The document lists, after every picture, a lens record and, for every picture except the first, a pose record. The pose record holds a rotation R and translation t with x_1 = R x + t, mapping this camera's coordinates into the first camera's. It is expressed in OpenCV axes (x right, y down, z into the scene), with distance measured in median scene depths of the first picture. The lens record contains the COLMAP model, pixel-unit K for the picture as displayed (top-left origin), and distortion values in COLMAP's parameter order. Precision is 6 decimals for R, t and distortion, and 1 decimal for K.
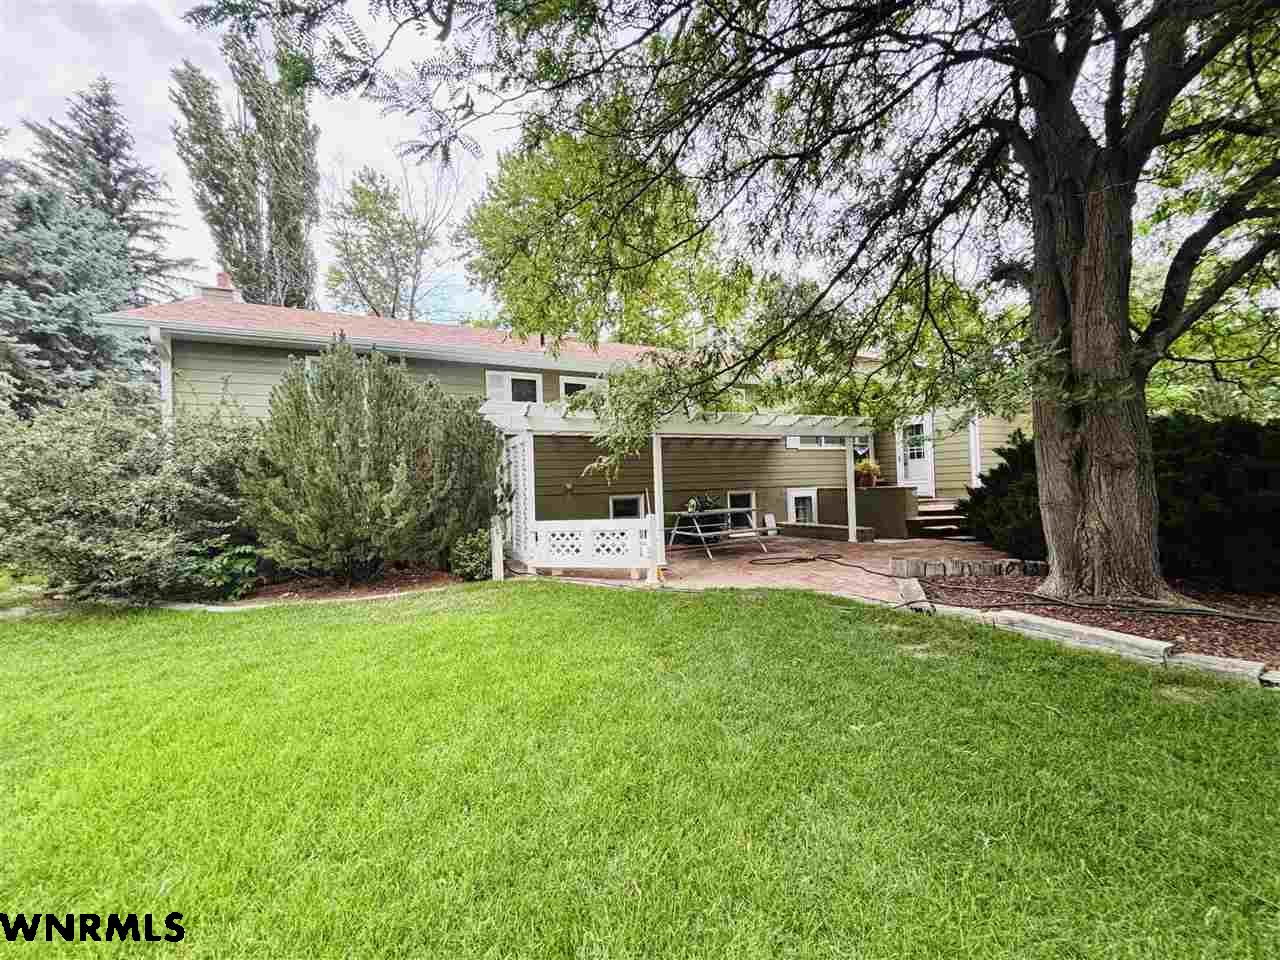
lens RADIAL K [[516.2, 0, 642.9], [0, 516.2, 482.9], [0, 0, 1]] dist [-0.000051, -0.001159]
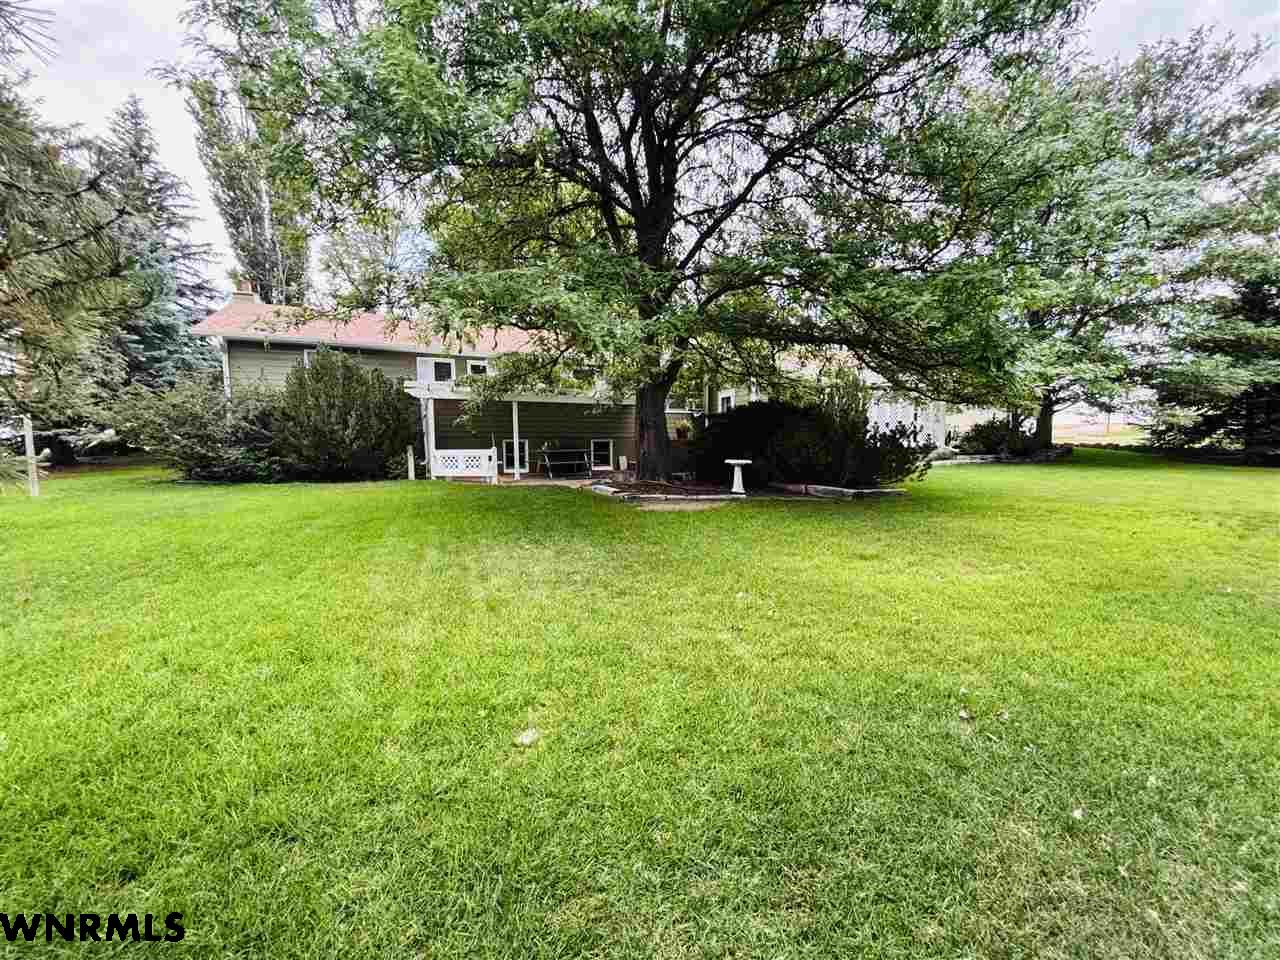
lens RADIAL K [[516.2, 0, 633.3], [0, 516.2, 485.8], [0, 0, 1]] dist [-0.000051, -0.001159]
pose [[0.999589, 0.023303, -0.016723, 0.446218], [-0.021765, 0.995981, 0.086879, 0.025478], [0.018681, -0.086479, 0.996079, -0.674951]]
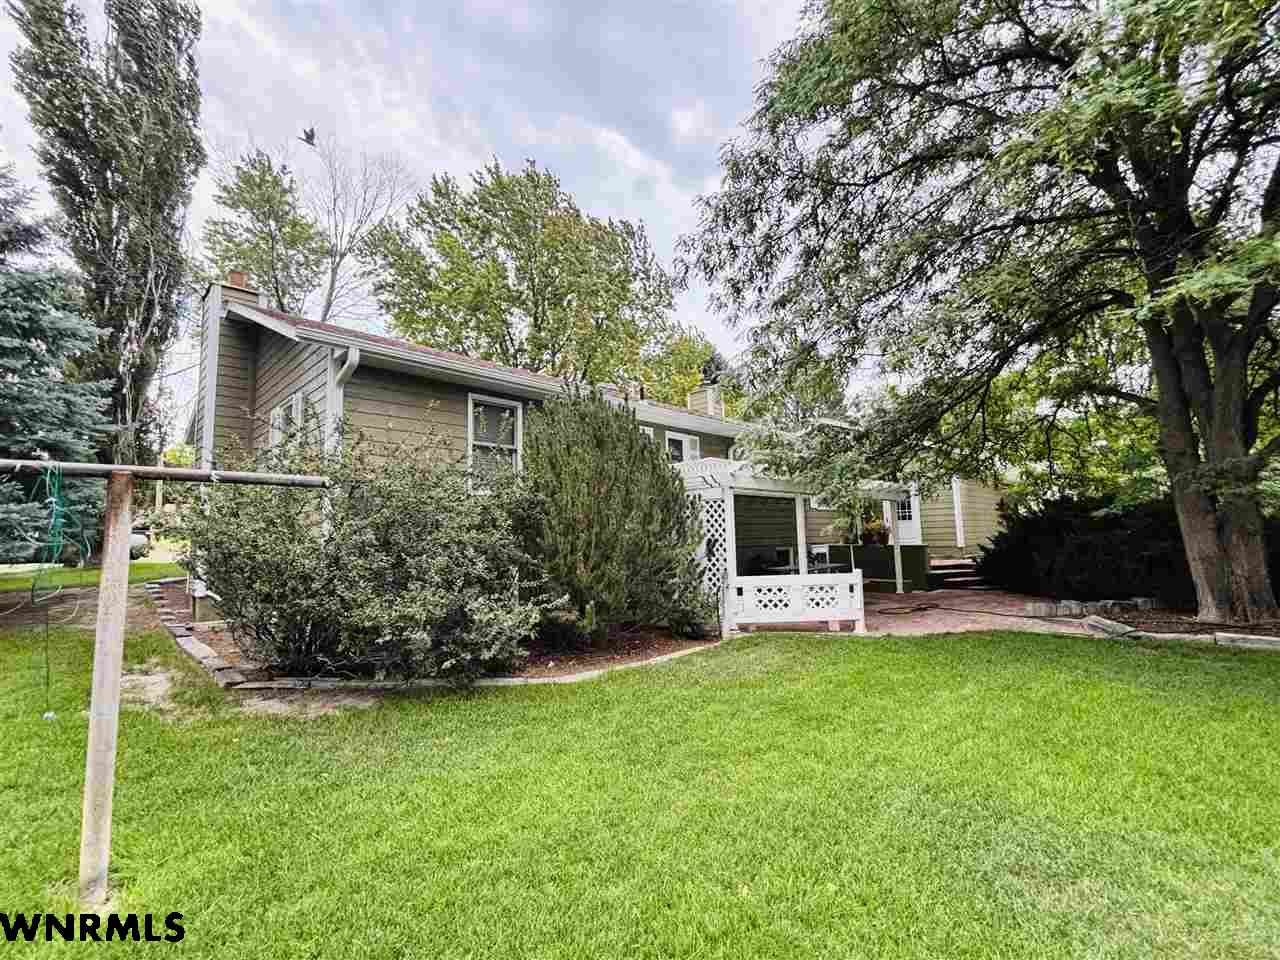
lens RADIAL K [[568.0, 0, 640.8], [0, 568.0, 475.6], [0, 0, 1]] dist [0.000328, 0.000151]
pose [[0.944332, 0.045975, 0.325766, -0.677320], [-0.010073, 0.993764, -0.111050, 0.001769], [-0.328840, 0.101587, 0.938906, -0.005610]]
